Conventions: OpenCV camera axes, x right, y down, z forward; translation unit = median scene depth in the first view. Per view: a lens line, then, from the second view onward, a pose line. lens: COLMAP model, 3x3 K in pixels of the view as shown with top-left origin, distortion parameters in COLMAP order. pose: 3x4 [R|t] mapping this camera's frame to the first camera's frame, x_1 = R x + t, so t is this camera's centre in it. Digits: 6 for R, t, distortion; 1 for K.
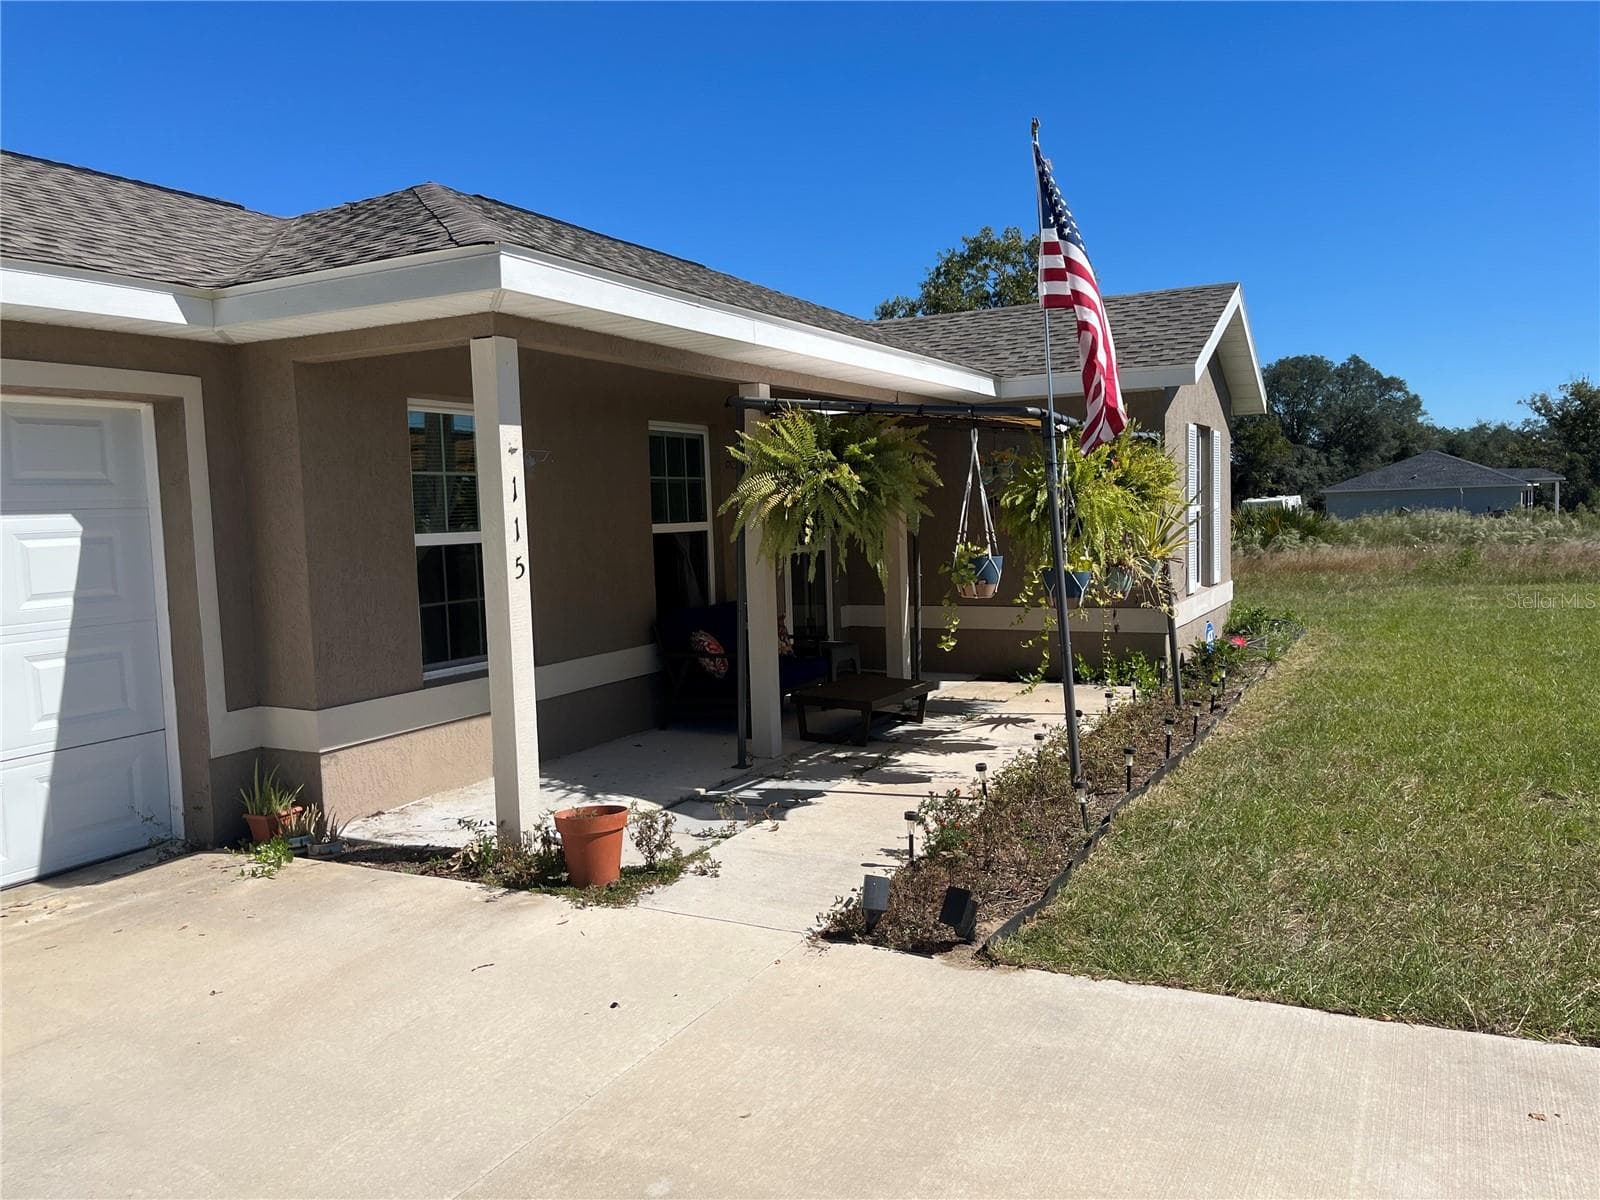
lens RADIAL K [[1206.8, 0, 797.4], [0, 1206.8, 620.8], [0, 0, 1]] dist [0.042611, 0.001585]
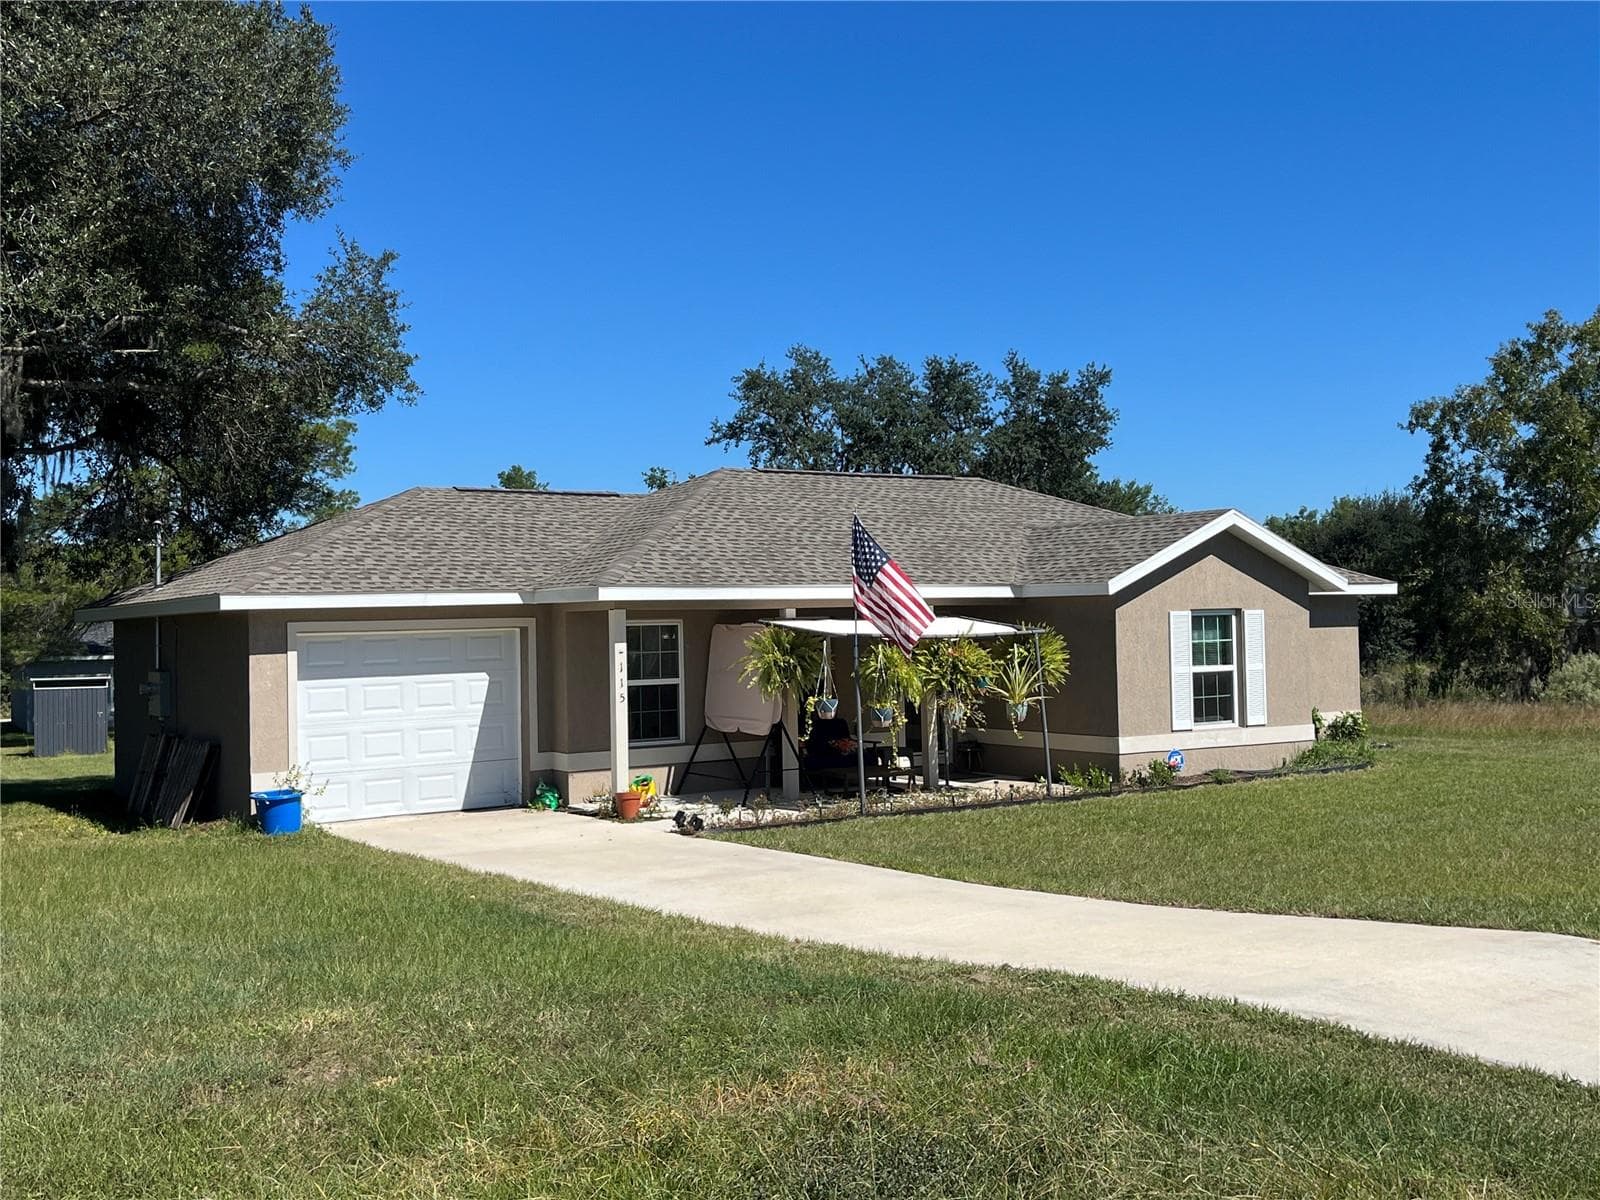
lens RADIAL K [[1686.9, 0, 784.4], [0, 1686.9, 601.1], [0, 0, 1]] dist [0.131398, -0.403679]
pose [[0.874562, 0.004919, -0.484889, 0.873164], [-0.050245, 0.995485, -0.080524, 0.011121], [0.482304, 0.094787, 0.870861, -0.948909]]
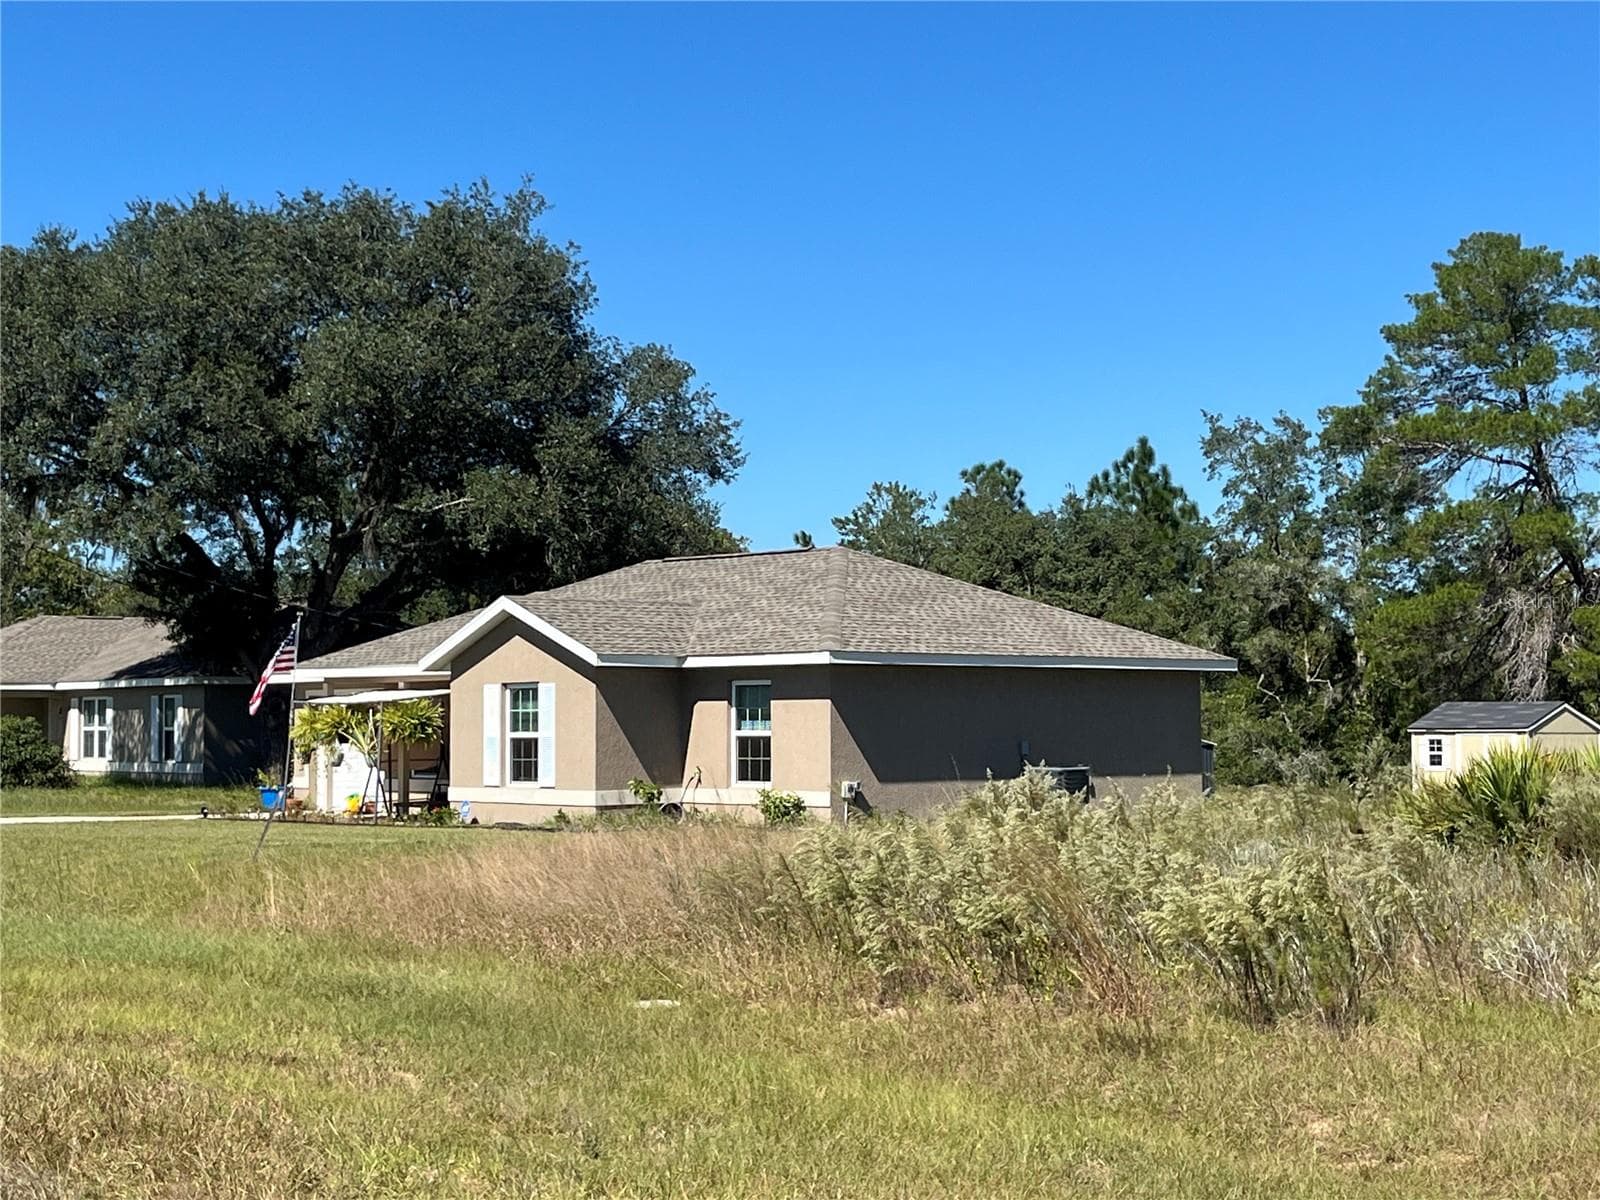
lens RADIAL K [[2609.9, 0, 800.0], [0, 2609.9, 600.0], [0, 0, 1]] dist [0.041633, 0.060302]
pose [[-0.336972, -0.007862, -0.941482, 3.517040], [-0.065129, 0.997764, 0.014978, -0.352686], [0.939259, 0.066365, -0.336731, 2.553111]]
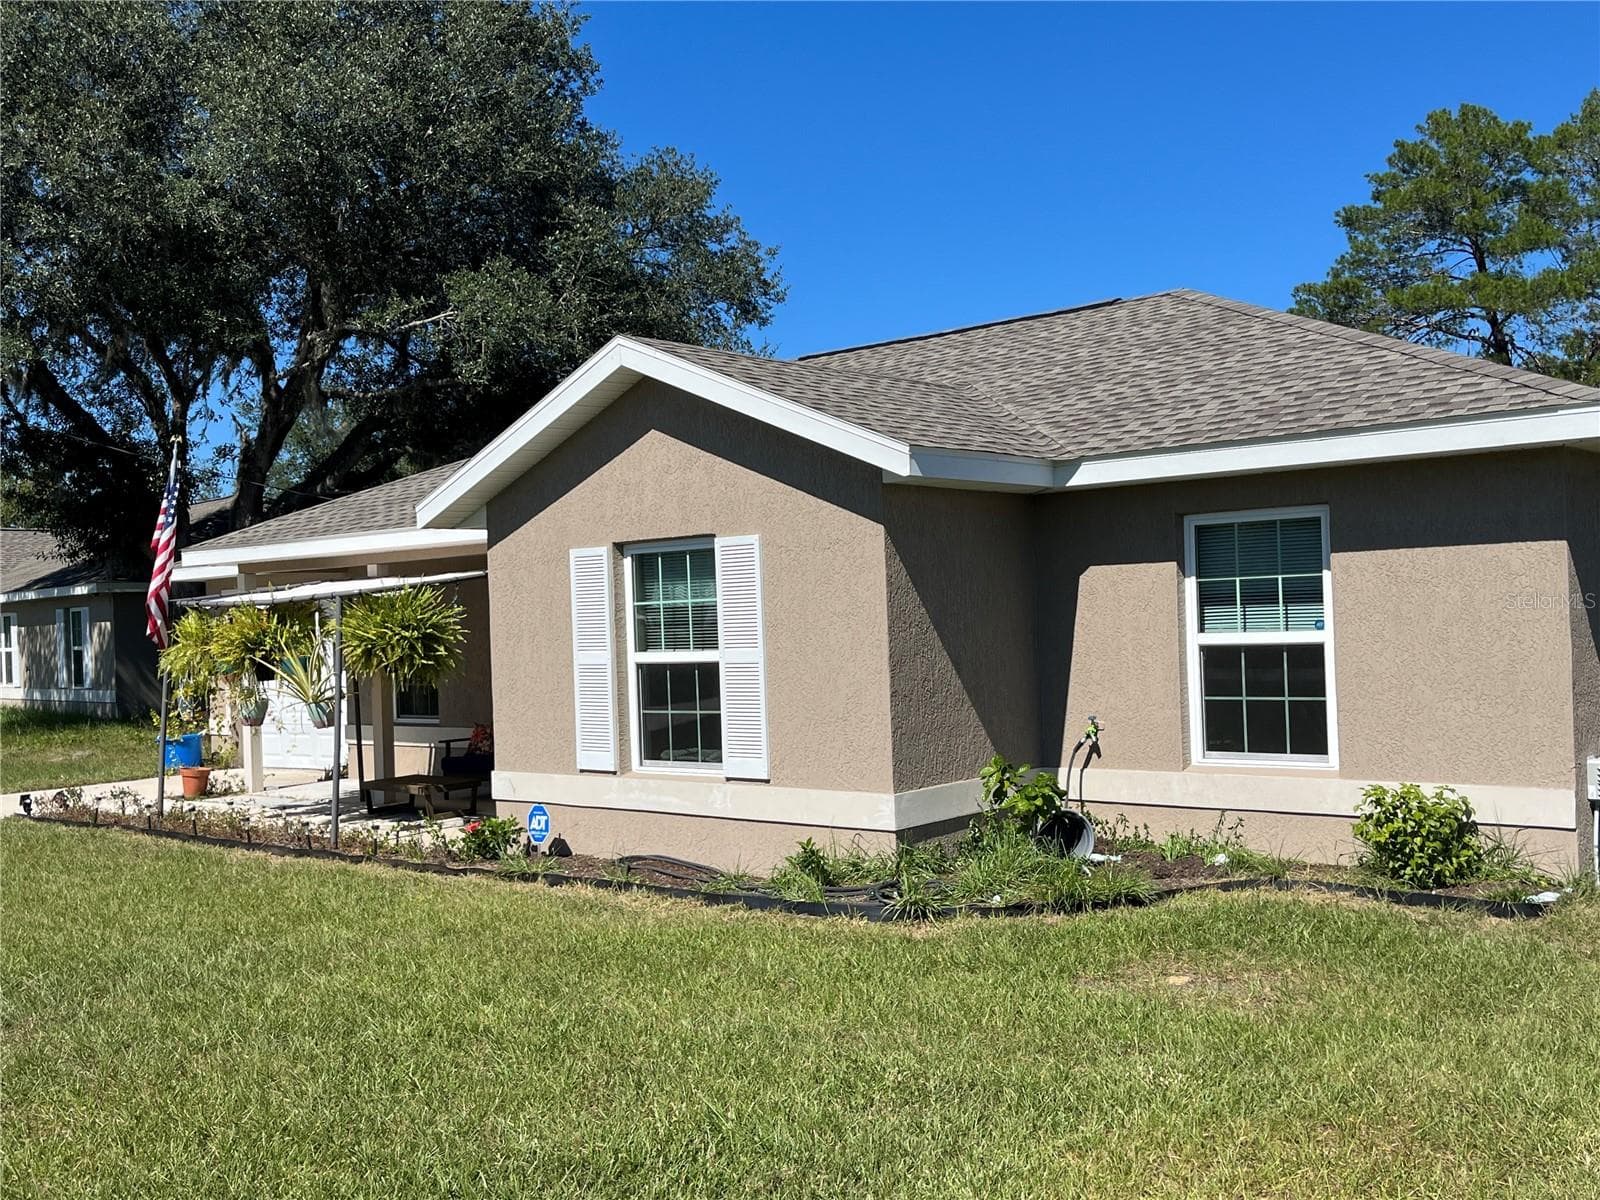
lens RADIAL K [[1542.3, 0, 795.6], [0, 1542.3, 636.9], [0, 0, 1]] dist [0.007849, -0.003012]
pose [[-0.212190, 0.057384, -0.975542, 1.217301], [-0.040320, 0.996910, 0.067411, -0.171856], [0.976396, 0.053638, -0.209221, 1.299163]]
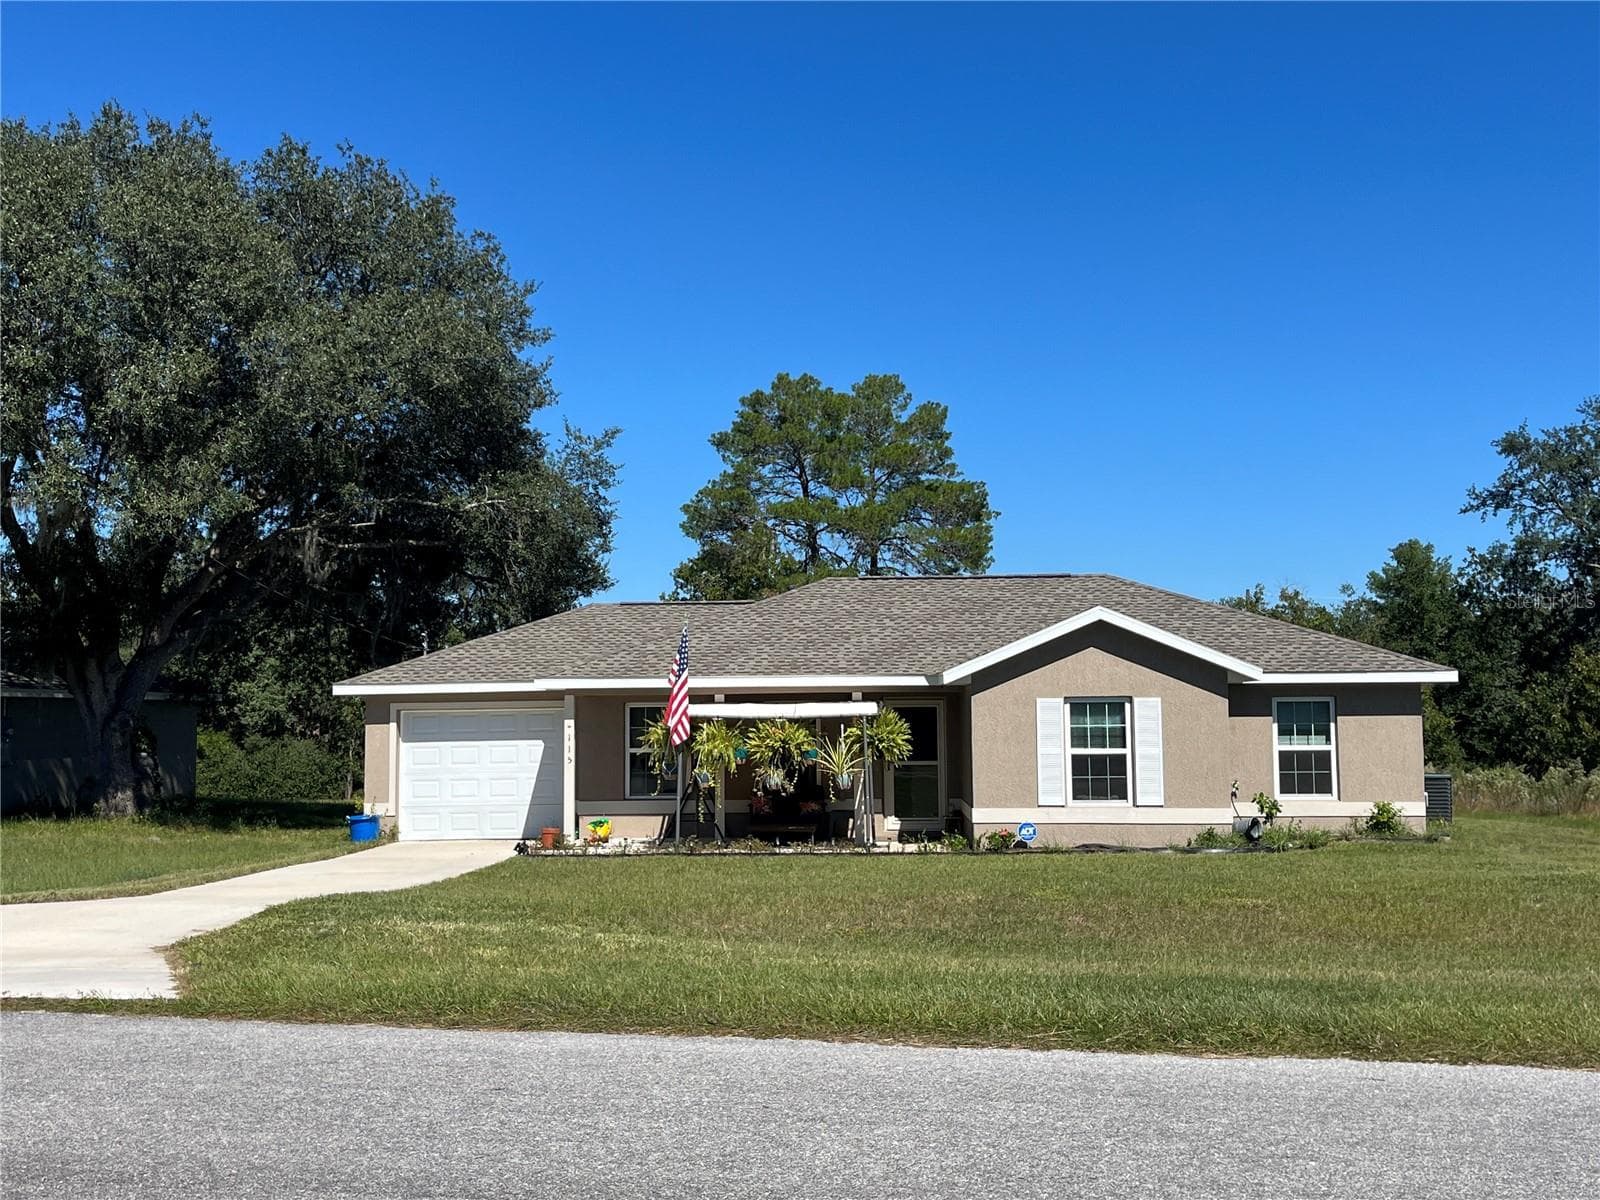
lens RADIAL K [[1686.9, 0, 784.4], [0, 1686.9, 601.1], [0, 0, 1]] dist [0.131398, -0.403679]
pose [[0.417526, -0.034922, -0.907994, 2.161735], [-0.085204, 0.993354, -0.077385, -0.084526], [0.904661, 0.109675, 0.411776, -0.242445]]
